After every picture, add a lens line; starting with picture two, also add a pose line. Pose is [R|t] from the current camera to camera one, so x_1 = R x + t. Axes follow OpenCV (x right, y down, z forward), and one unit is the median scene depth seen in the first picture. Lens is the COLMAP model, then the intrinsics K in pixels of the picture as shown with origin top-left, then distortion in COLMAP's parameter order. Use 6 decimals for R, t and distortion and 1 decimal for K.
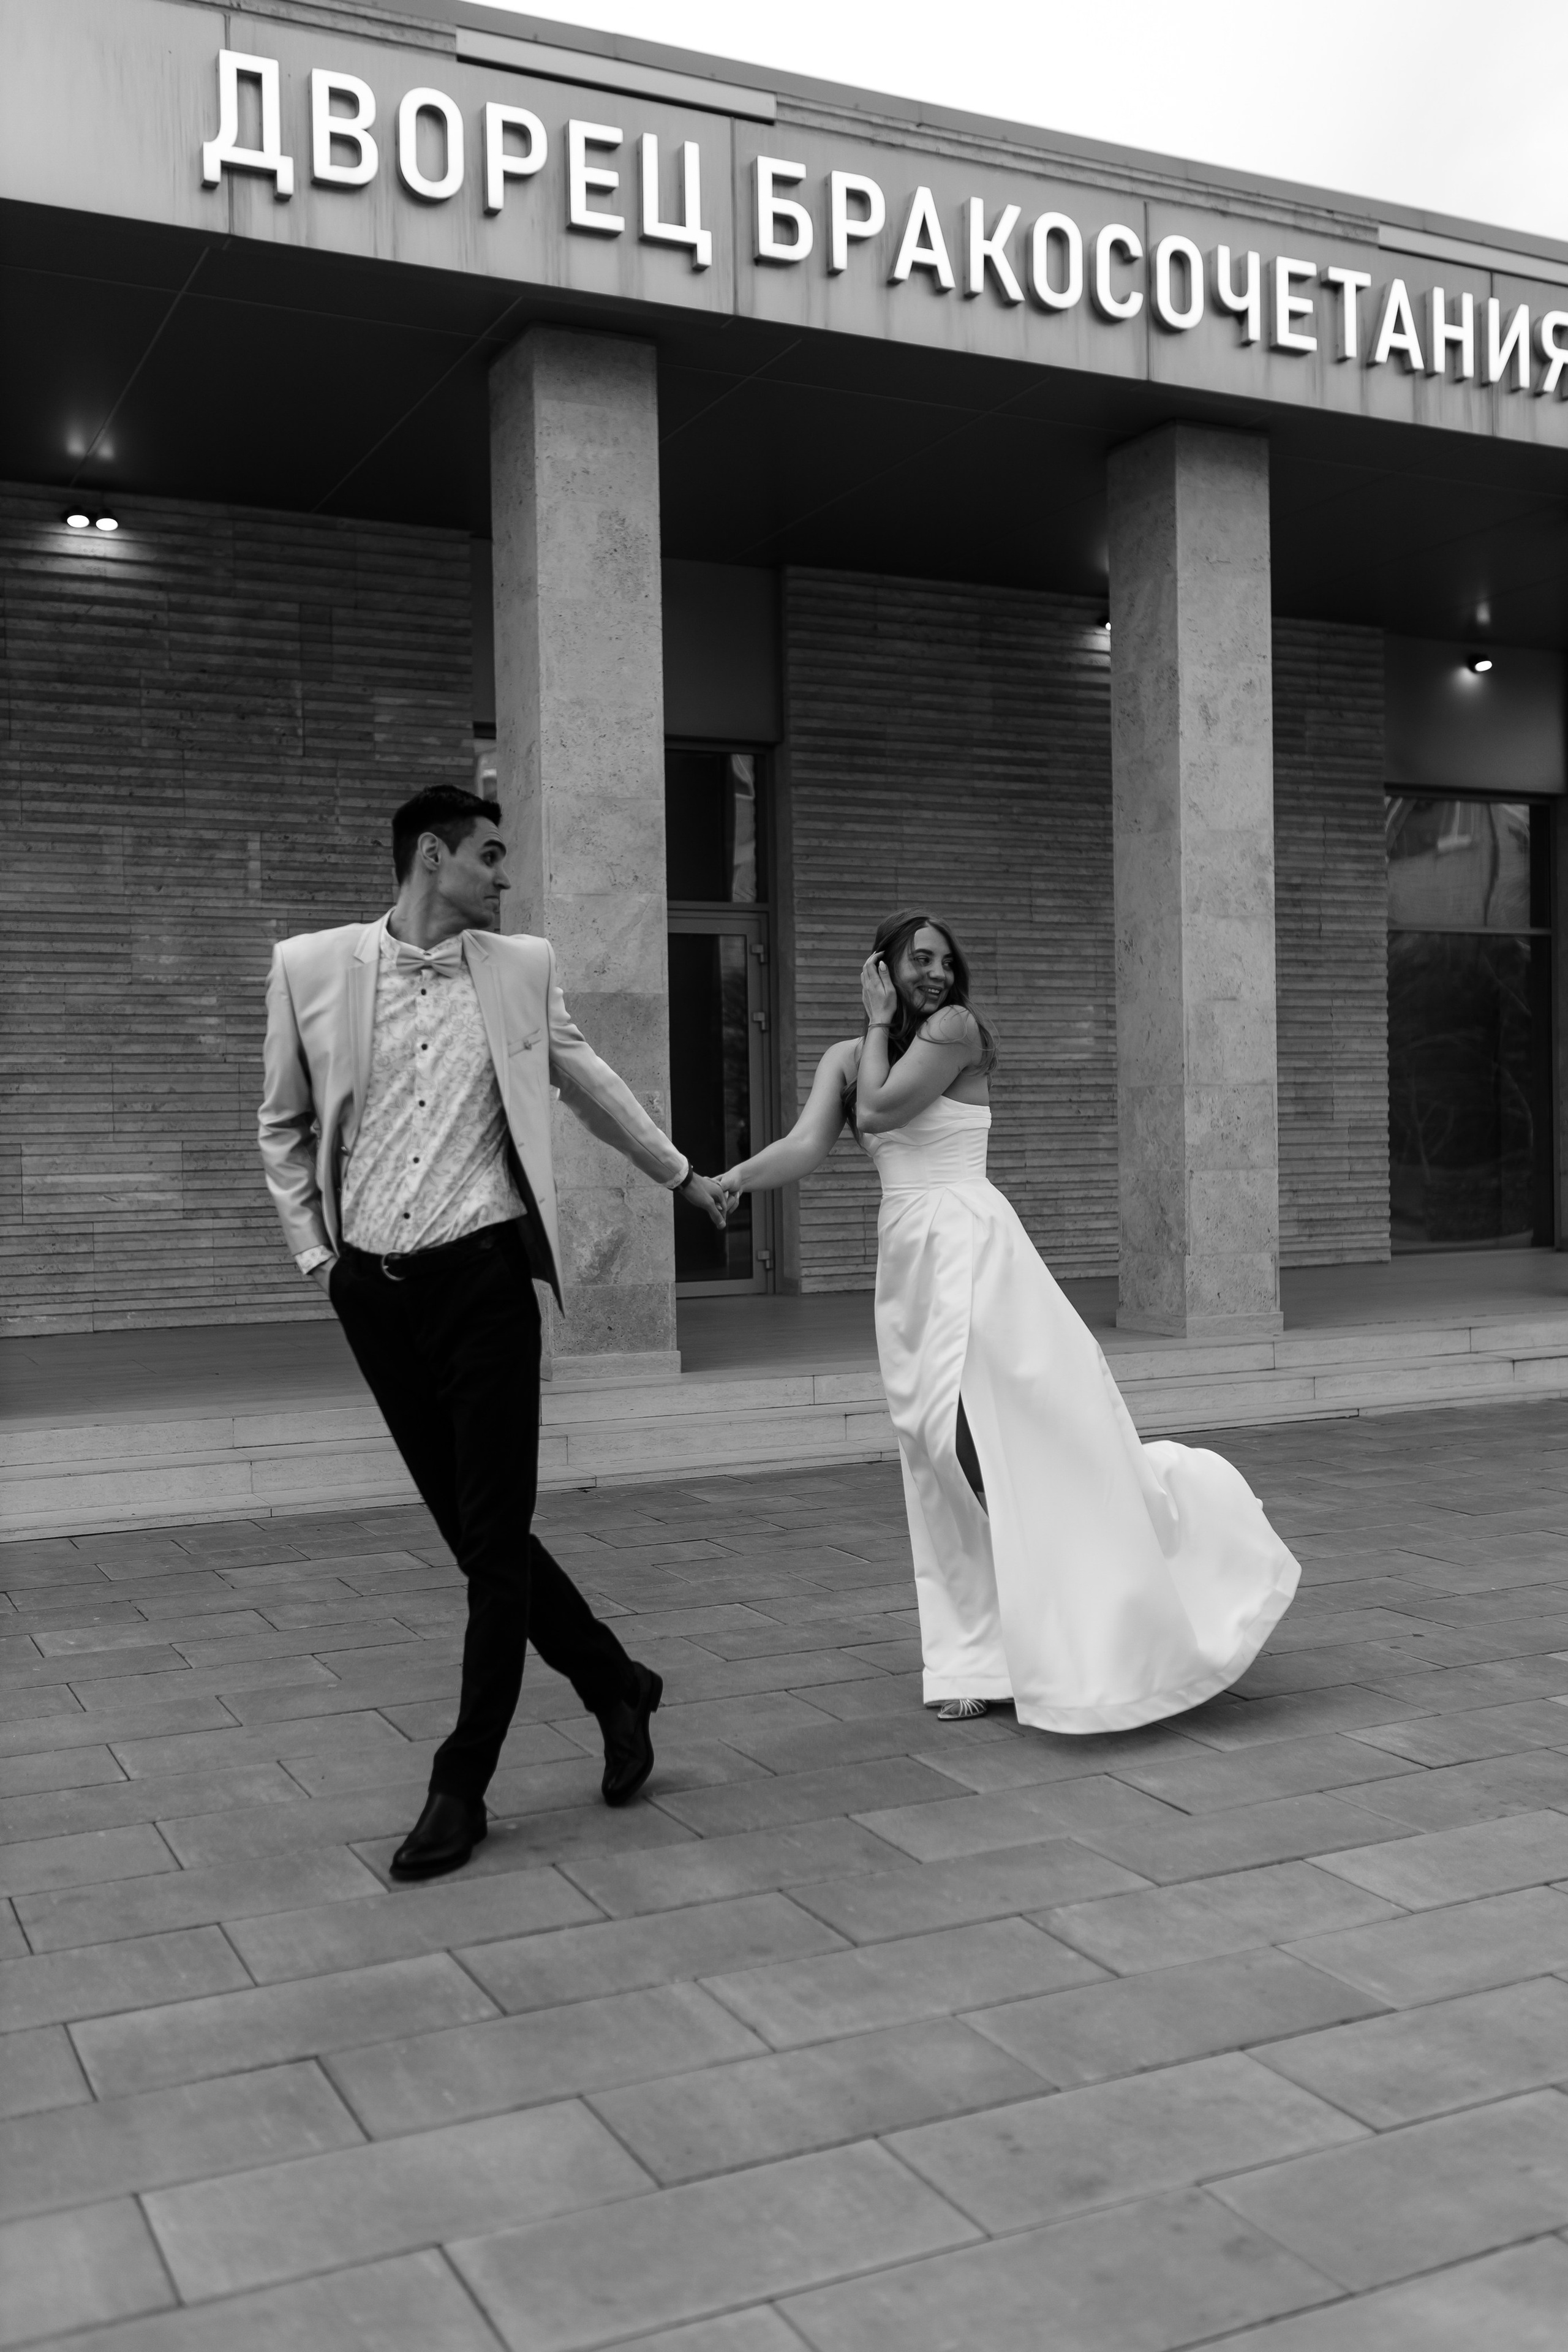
lens RADIAL K [[2290.1, 0, 785.9], [0, 2290.1, 1168.4], [0, 0, 1]] dist [-0.003132, 0.000000]
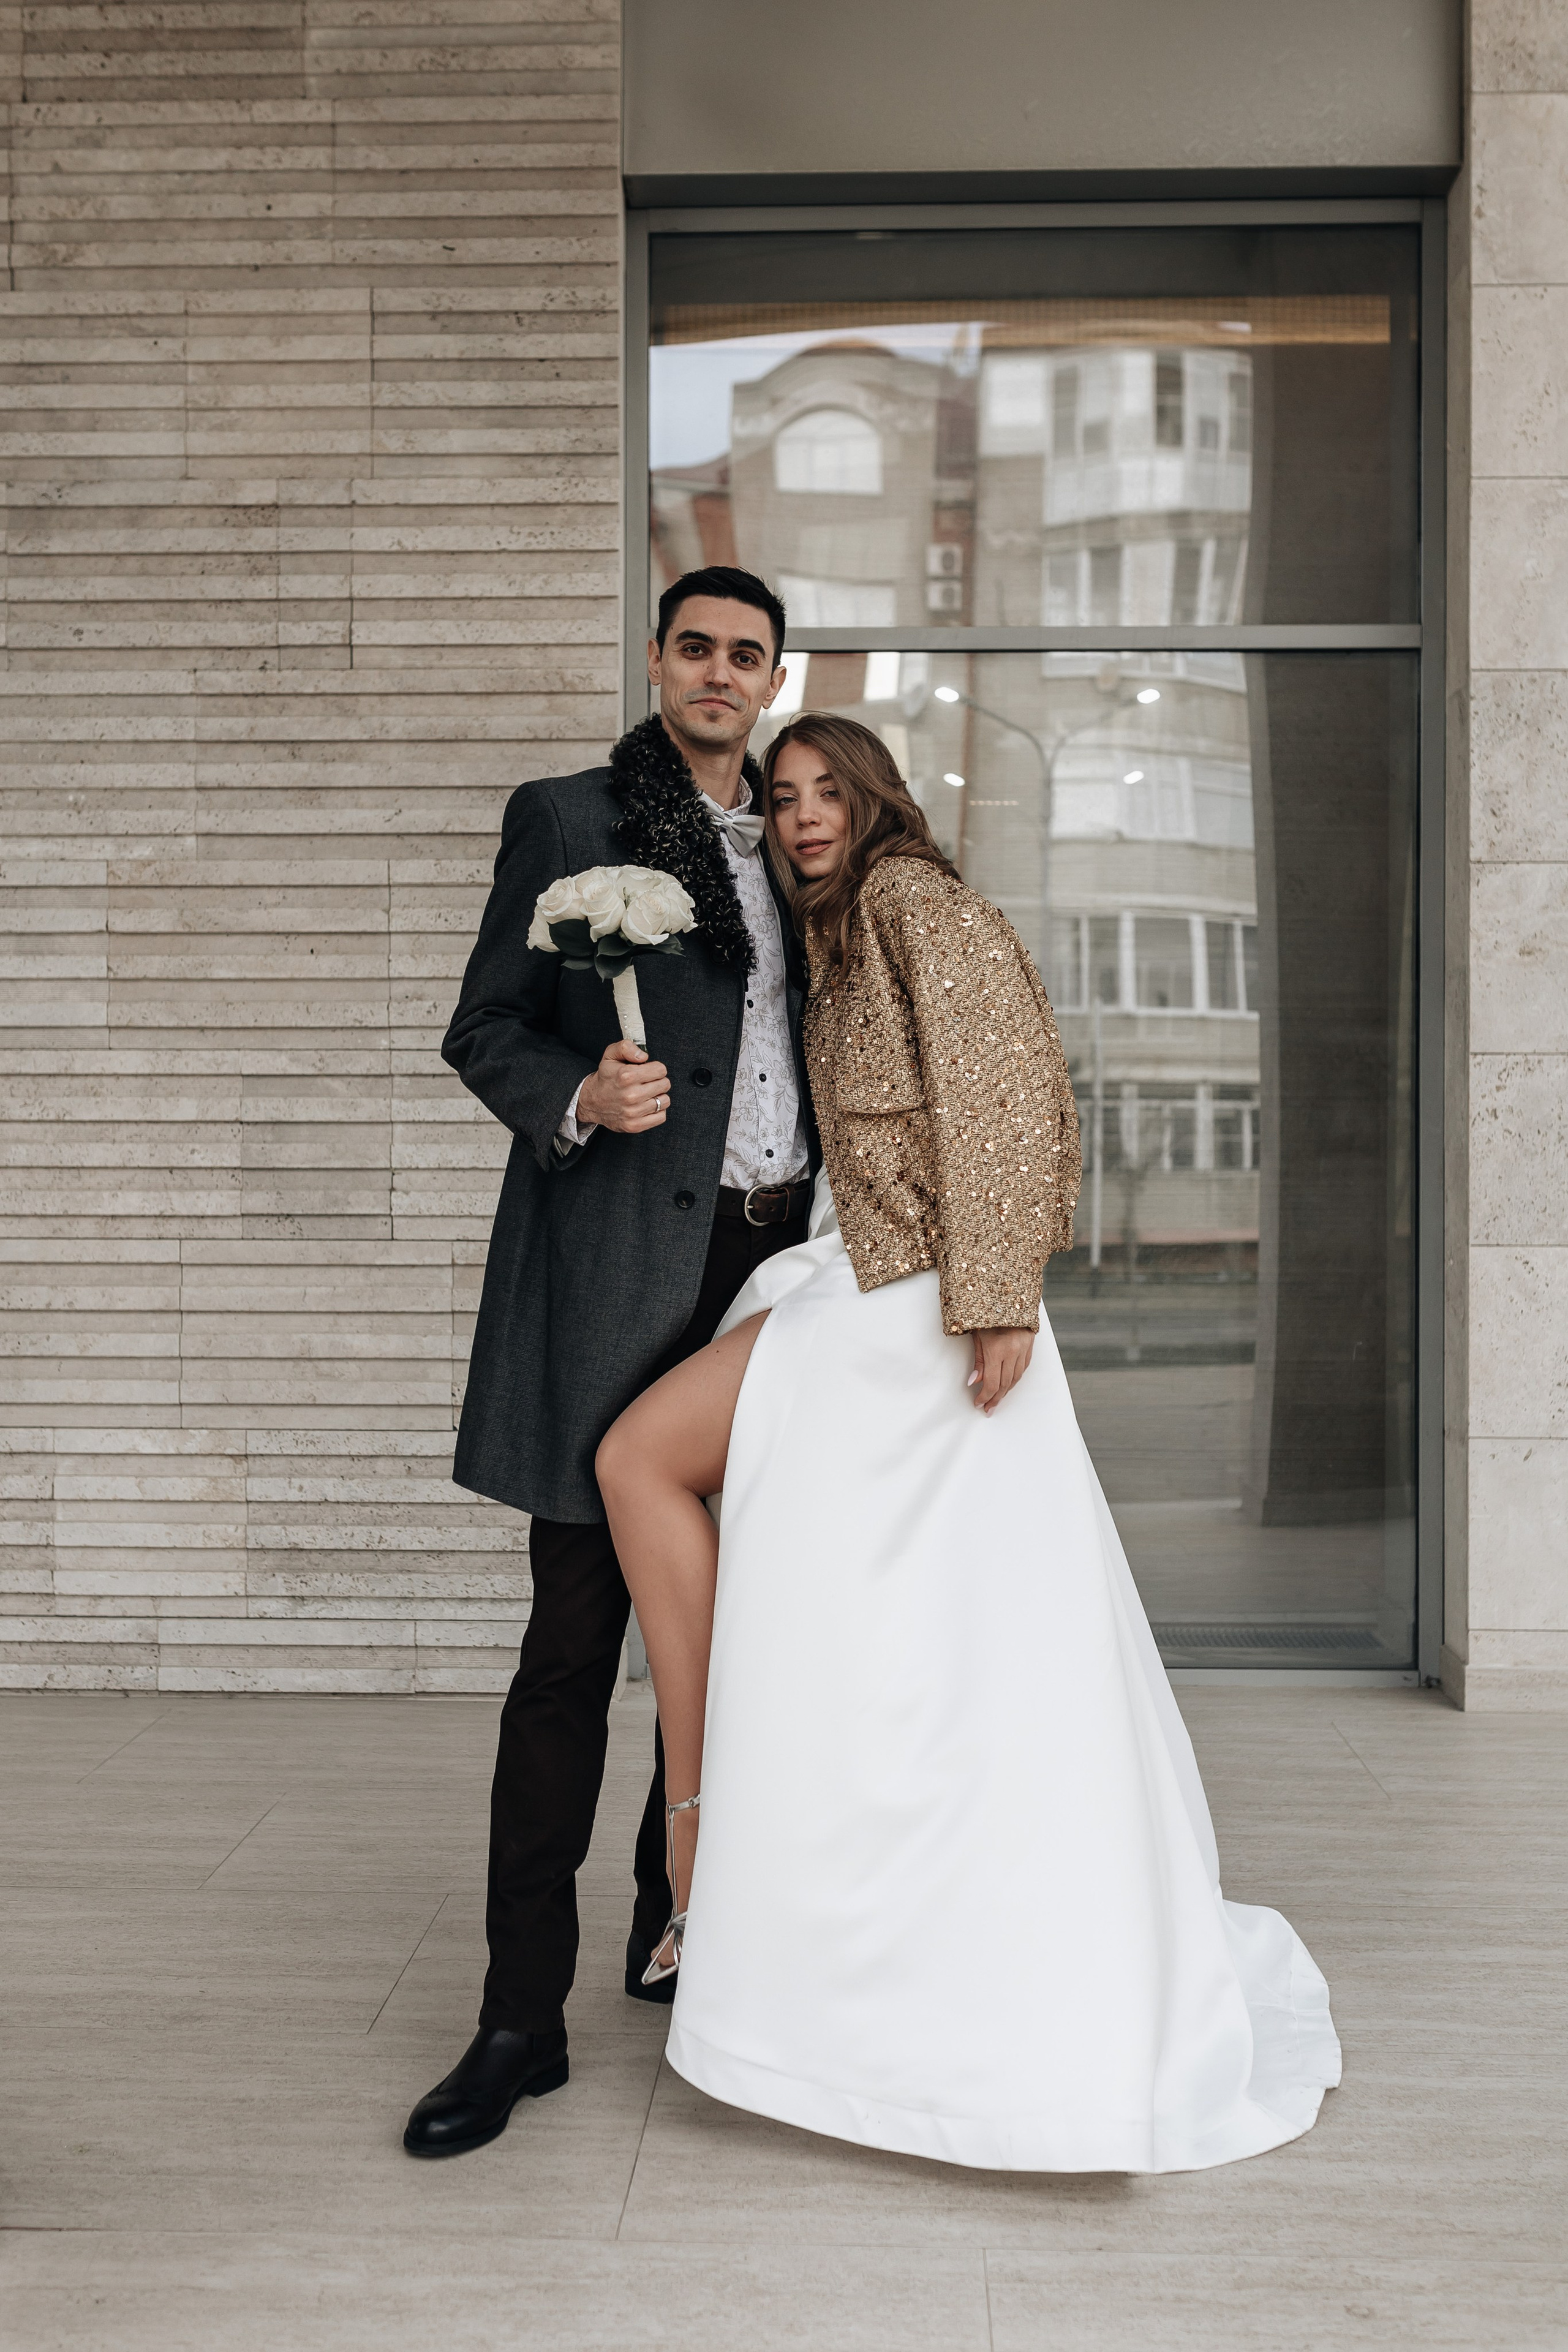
lens RADIAL K [[2290.1, 0, 784.6], [0, 2290.1, 1183.5], [0, 0, 1]] dist [-0.003132, 0.000000]
pose [[0.877876, 0.018922, -0.478514, 0.451660], [-0.025584, 0.999645, -0.007407, -0.028672], [0.478204, 0.018745, 0.878049, 0.768687]]
